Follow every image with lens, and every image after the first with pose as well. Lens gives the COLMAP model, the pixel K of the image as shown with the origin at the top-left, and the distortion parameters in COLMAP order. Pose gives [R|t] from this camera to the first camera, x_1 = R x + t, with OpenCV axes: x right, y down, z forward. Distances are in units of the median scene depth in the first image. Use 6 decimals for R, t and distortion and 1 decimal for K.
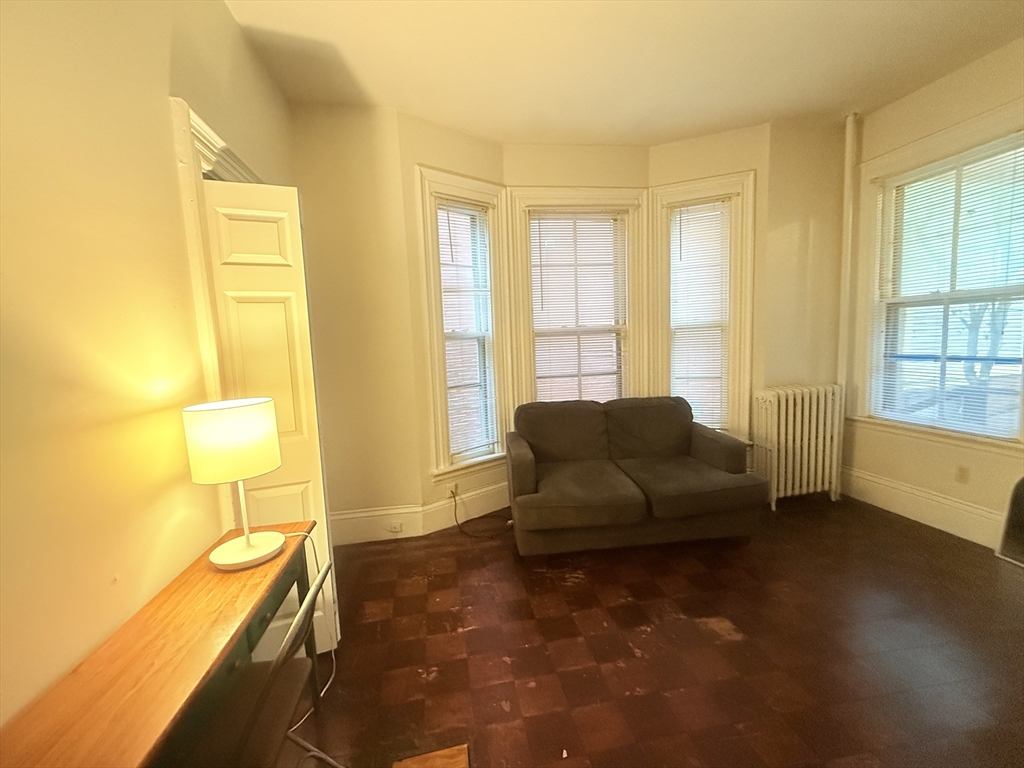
lens RADIAL K [[423.2, 0, 510.0], [0, 423.2, 385.4], [0, 0, 1]] dist [-0.000094, -0.000369]
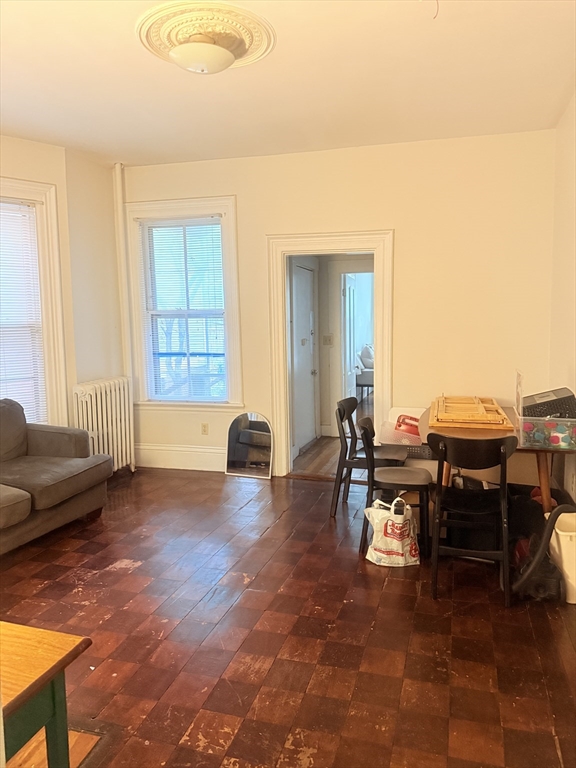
lens RADIAL K [[539.3, 0, 288.0], [0, 539.3, 384.0], [0, 0, 1]] dist [0.084629, -0.120600]
pose [[0.449567, -0.066150, 0.890794, -0.453723], [0.086203, 0.995812, 0.030444, 0.010227], [-0.889077, 0.063103, 0.453387, -0.144930]]
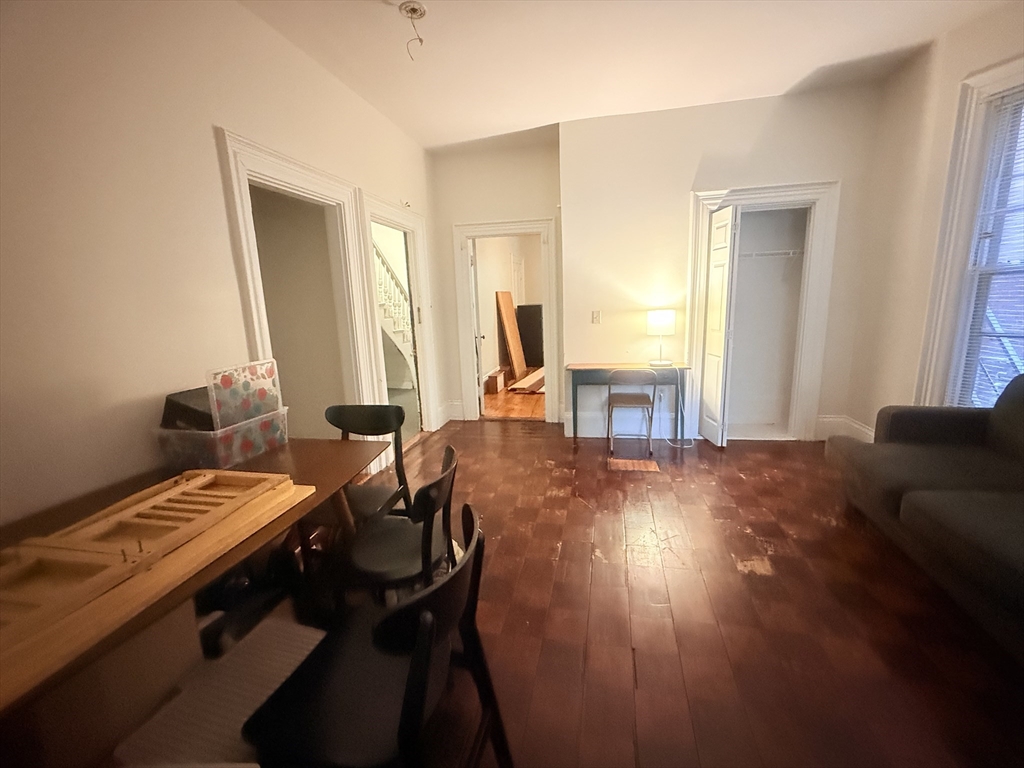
lens RADIAL K [[423.2, 0, 510.0], [0, 423.2, 385.4], [0, 0, 1]] dist [-0.000094, -0.000369]
pose [[-0.373477, 0.236329, -0.897030, 1.001714], [-0.041730, 0.961744, 0.270752, -0.088122], [0.926700, 0.138552, -0.349328, 0.457398]]
